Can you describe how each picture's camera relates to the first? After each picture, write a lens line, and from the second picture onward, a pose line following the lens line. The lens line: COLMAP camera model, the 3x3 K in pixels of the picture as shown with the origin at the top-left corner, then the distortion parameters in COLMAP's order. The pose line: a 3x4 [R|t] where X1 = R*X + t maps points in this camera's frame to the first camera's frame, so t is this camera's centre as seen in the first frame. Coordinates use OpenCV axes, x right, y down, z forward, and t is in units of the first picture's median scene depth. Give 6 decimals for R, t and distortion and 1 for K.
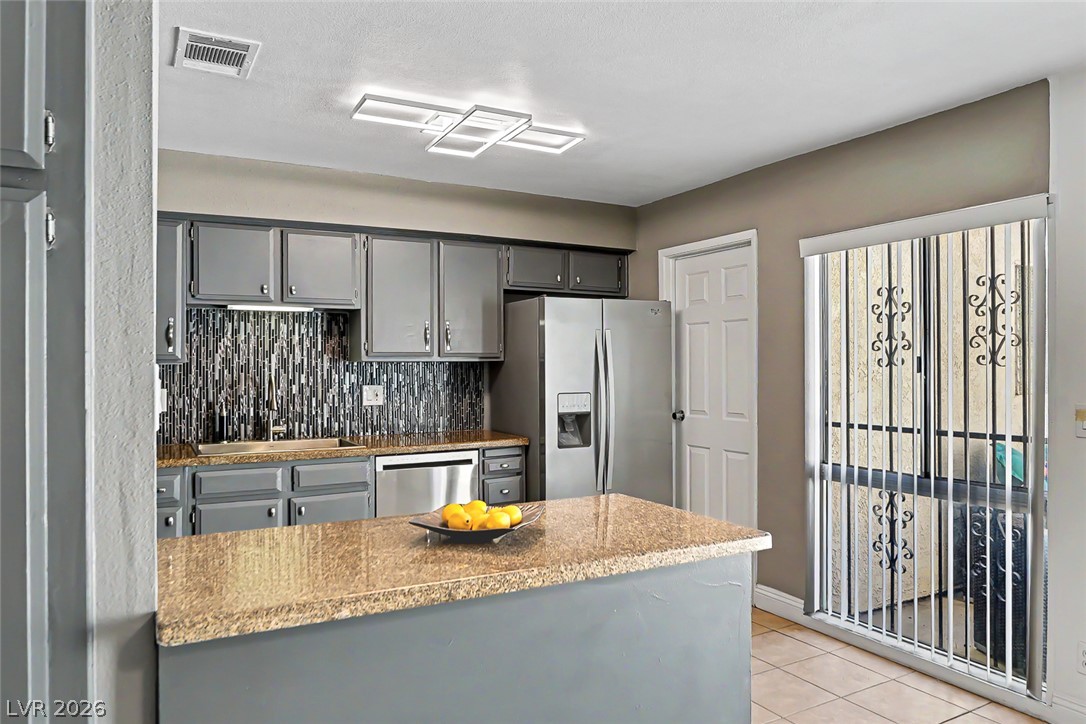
lens RADIAL K [[733.5, 0, 538.7], [0, 733.5, 361.6], [0, 0, 1]] dist [-0.020038, 0.009078]
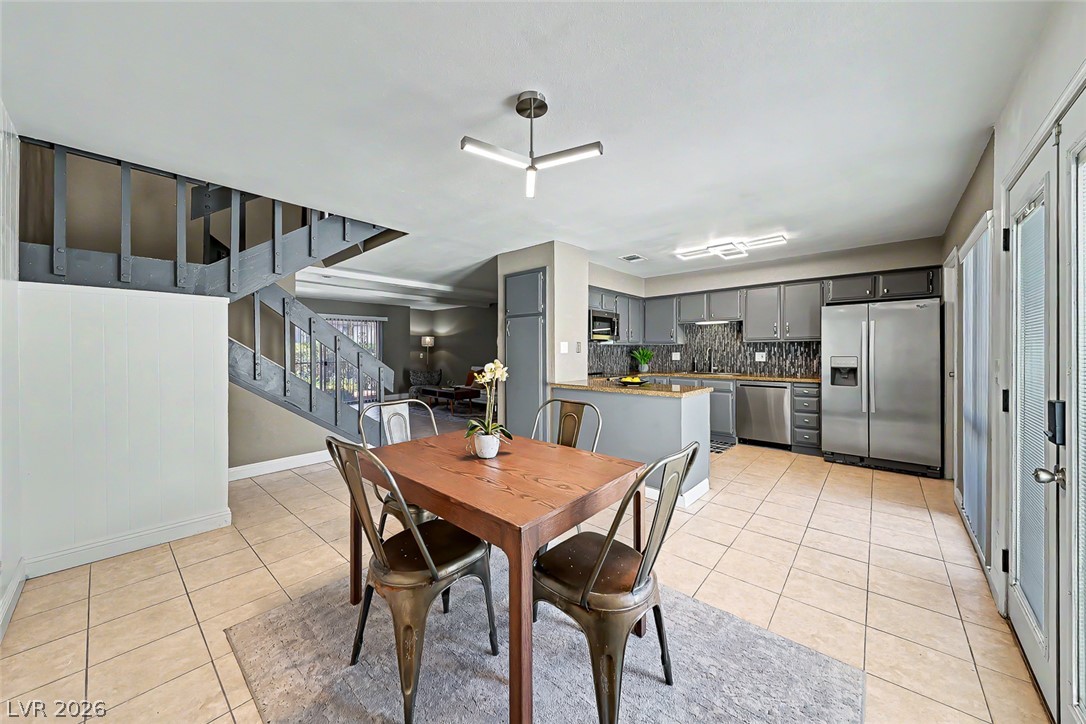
lens RADIAL K [[377.9, 0, 535.5], [0, 377.9, 352.7], [0, 0, 1]] dist [0.011006, -0.004560]
pose [[0.321167, 0.004428, -0.947012, 0.720067], [0.005851, 0.999961, 0.006660, 0.022735], [0.947005, -0.007680, 0.321128, -0.047555]]
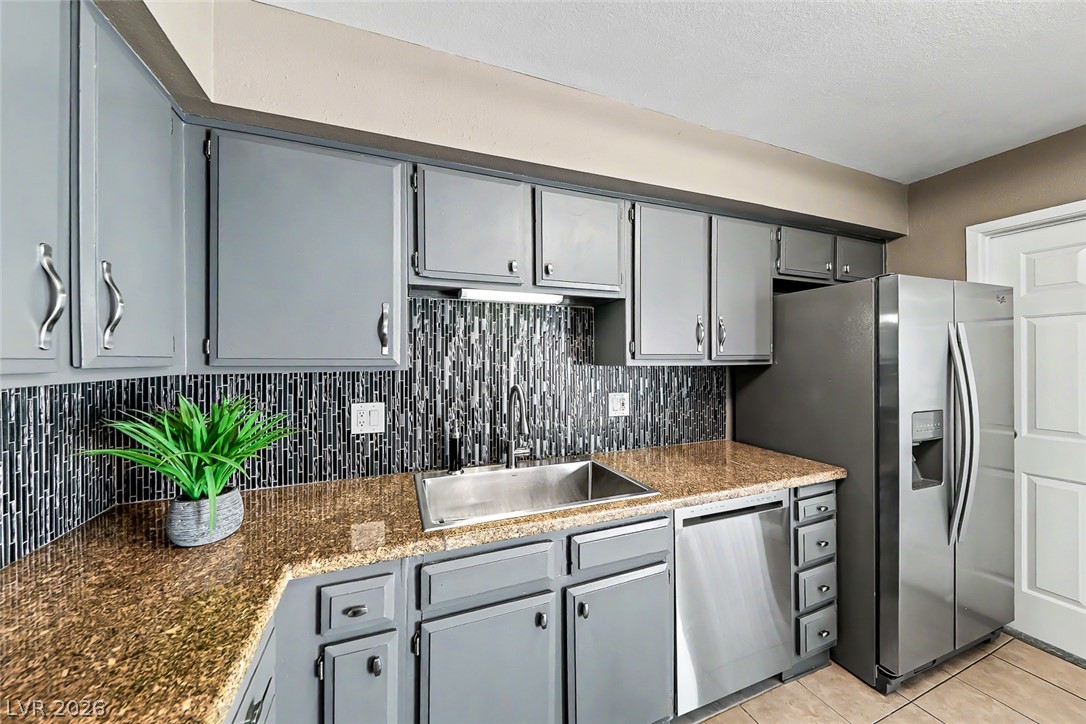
lens RADIAL K [[377.9, 0, 541.9], [0, 377.9, 359.8], [0, 0, 1]] dist [0.011006, -0.004560]
pose [[0.992278, 0.000734, -0.124028, -0.281013], [-0.000058, 0.999985, 0.005454, -0.009238], [0.124030, -0.005405, 0.992264, 0.593761]]
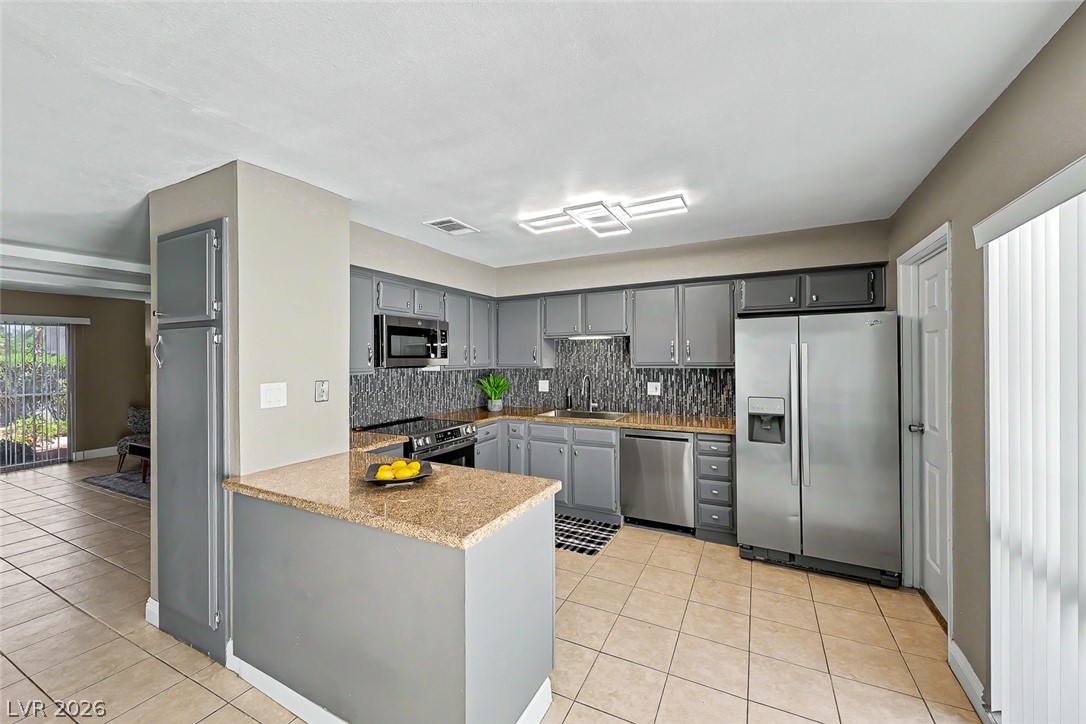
lens RADIAL K [[423.3, 0, 543.6], [0, 423.3, 358.6], [0, 0, 1]] dist [0.004160, 0.000245]
pose [[0.559869, -0.001782, -0.828579, 0.426015], [0.009758, 0.999943, 0.004443, -0.027040], [0.828524, -0.010573, 0.559854, 0.317316]]
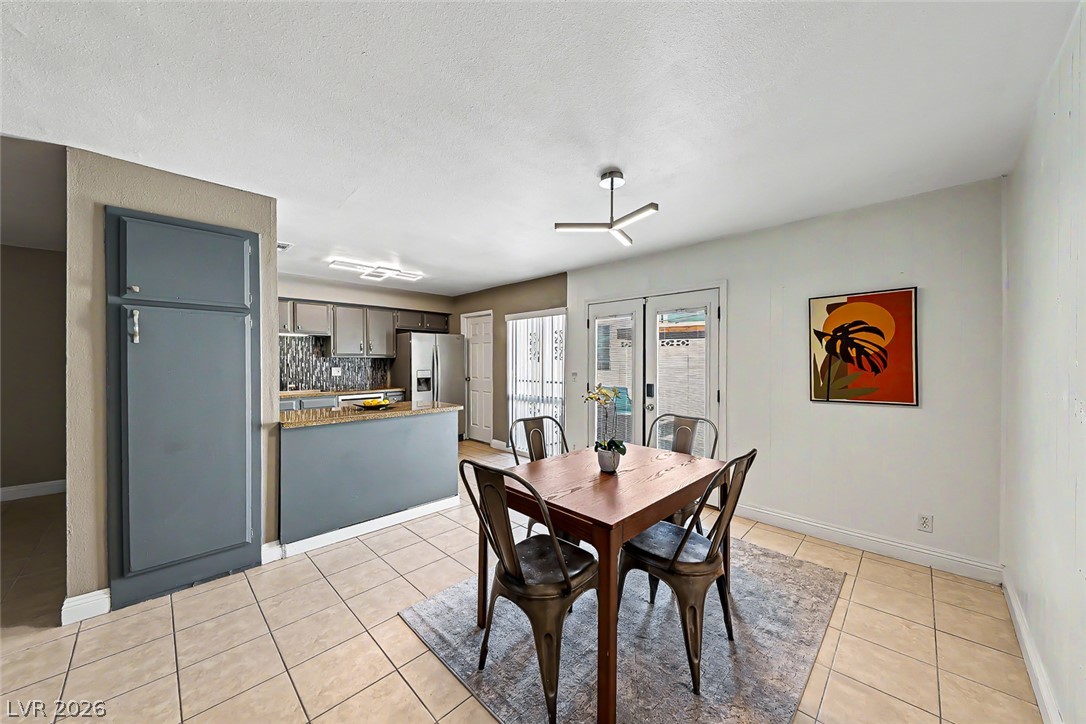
lens RADIAL K [[377.9, 0, 542.7], [0, 377.9, 362.5], [0, 0, 1]] dist [0.011006, -0.004560]
pose [[0.959211, 0.000659, 0.282691, 0.073658], [-0.003672, 0.999942, 0.010129, 0.001431], [-0.282668, -0.010754, 0.959158, -0.397402]]
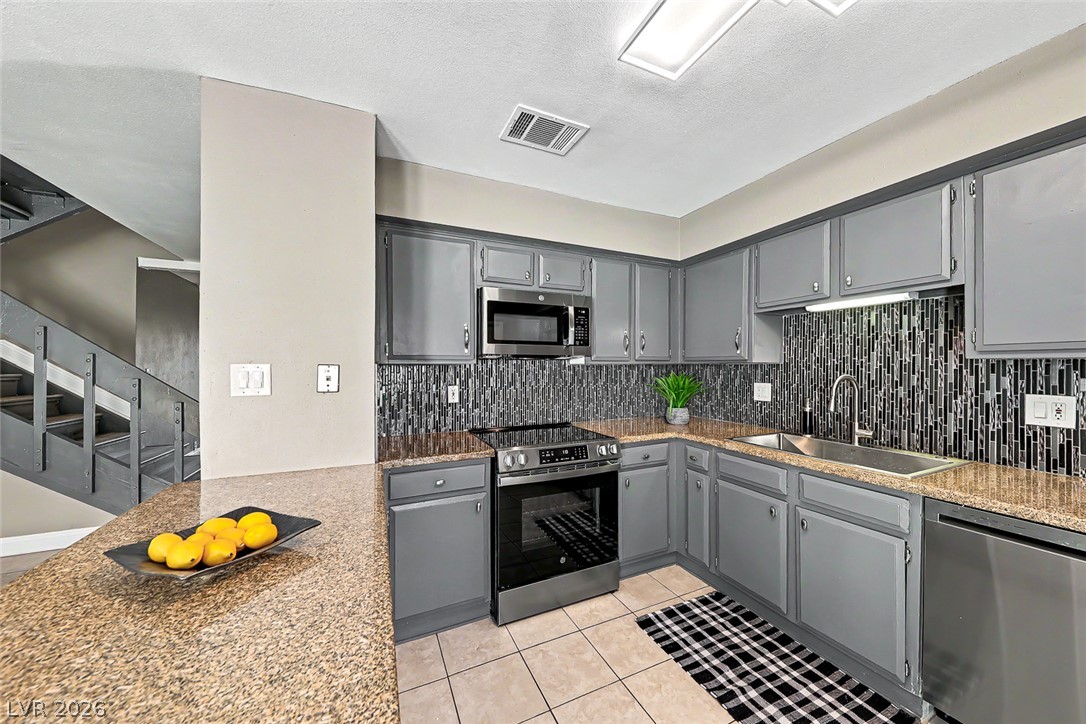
lens RADIAL K [[377.9, 0, 540.2], [0, 377.9, 366.6], [0, 0, 1]] dist [0.011006, -0.004560]
pose [[-0.075361, 0.005150, -0.997143, 0.151381], [0.005643, 0.999973, 0.004738, 0.003229], [0.997140, -0.005270, -0.075388, 0.622995]]
